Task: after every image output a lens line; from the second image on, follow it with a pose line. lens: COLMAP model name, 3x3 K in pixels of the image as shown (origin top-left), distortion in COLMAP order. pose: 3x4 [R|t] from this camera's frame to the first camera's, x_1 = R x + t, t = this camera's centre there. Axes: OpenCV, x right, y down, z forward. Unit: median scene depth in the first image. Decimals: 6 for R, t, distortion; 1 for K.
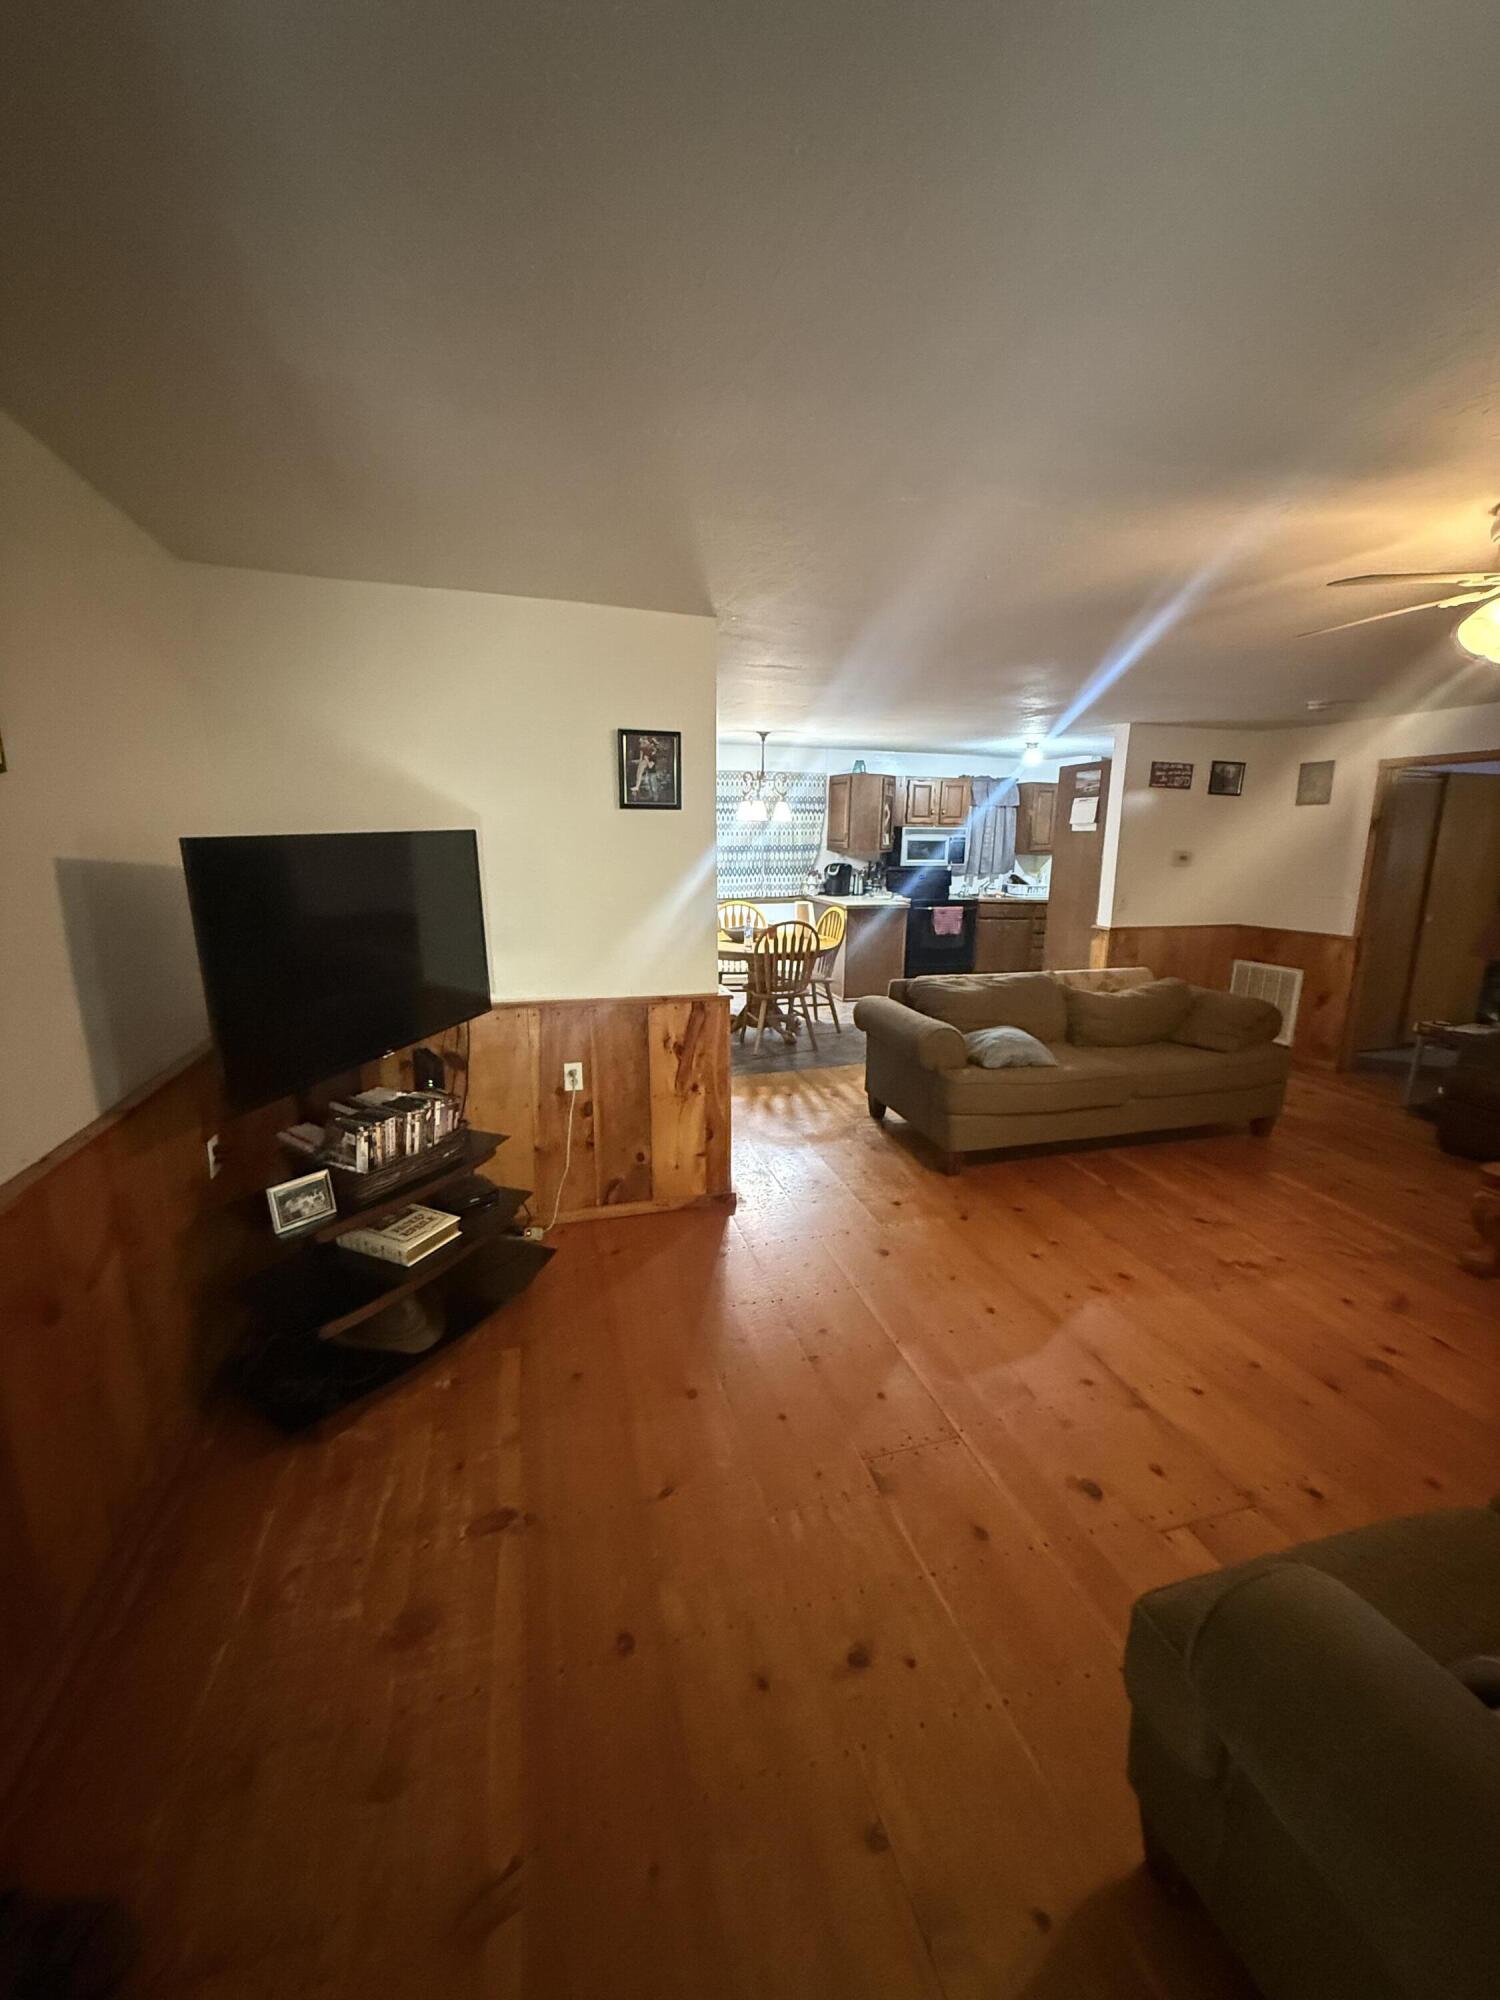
lens RADIAL K [[787.0, 0, 750.0], [0, 787.0, 1000.0], [0, 0, 1]] dist [0.000072, -0.000076]
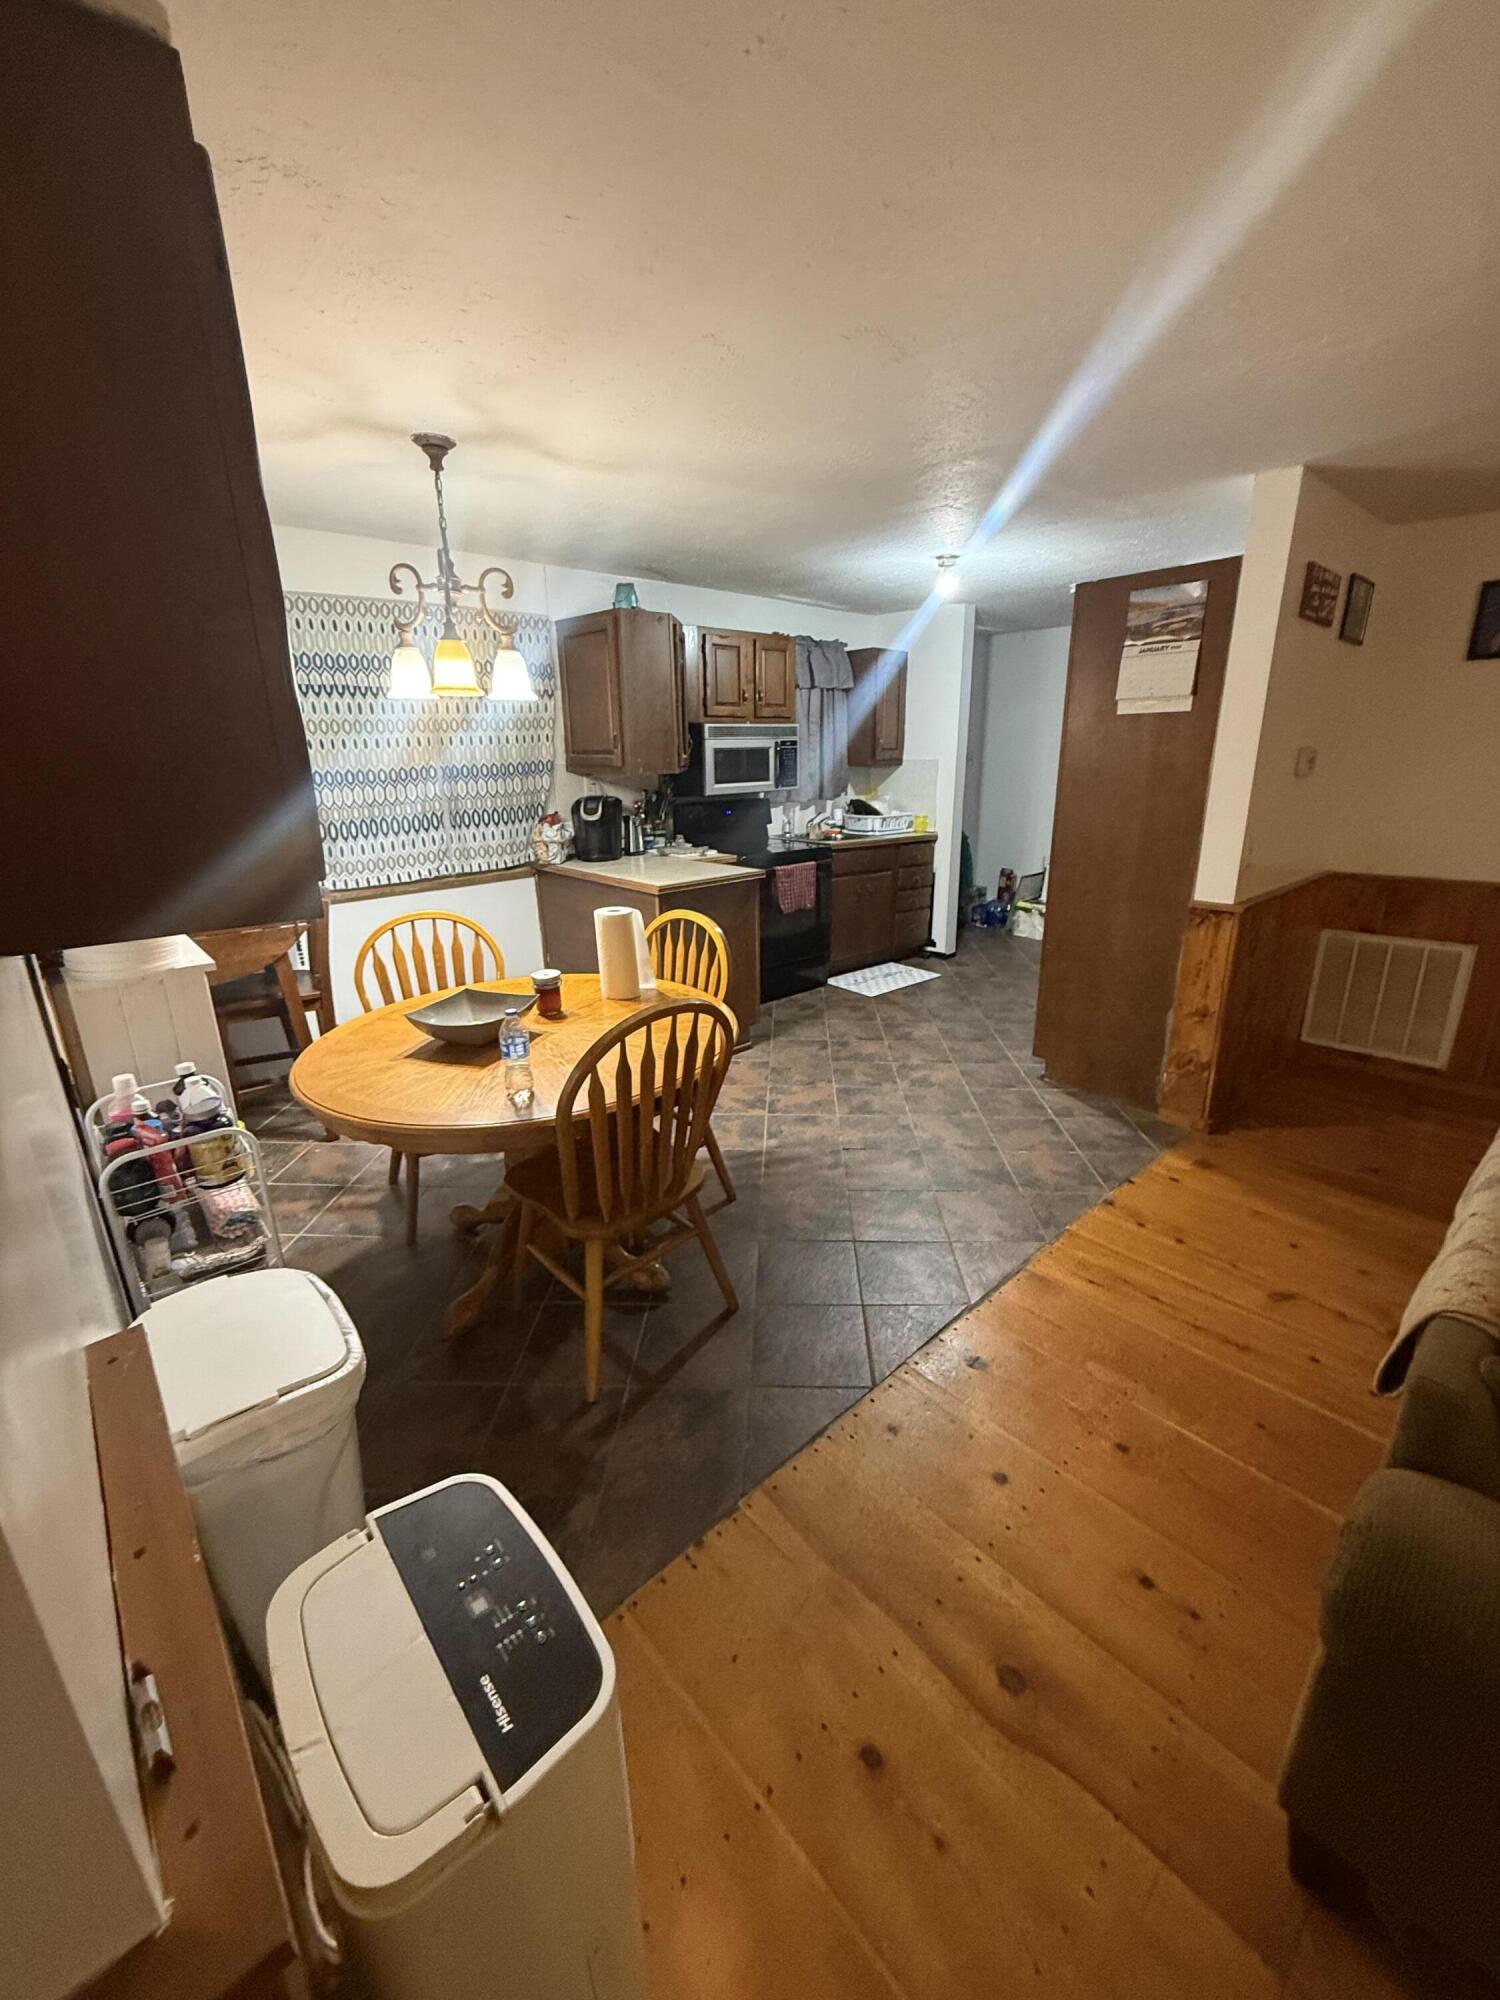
lens RADIAL K [[787.0, 0, 750.0], [0, 787.0, 1000.0], [0, 0, 1]] dist [0.000072, -0.000076]
pose [[0.898456, -0.157197, 0.409958, -0.031166], [0.115700, 0.985475, 0.124310, -0.094468], [-0.423545, -0.064255, 0.903594, 0.479192]]
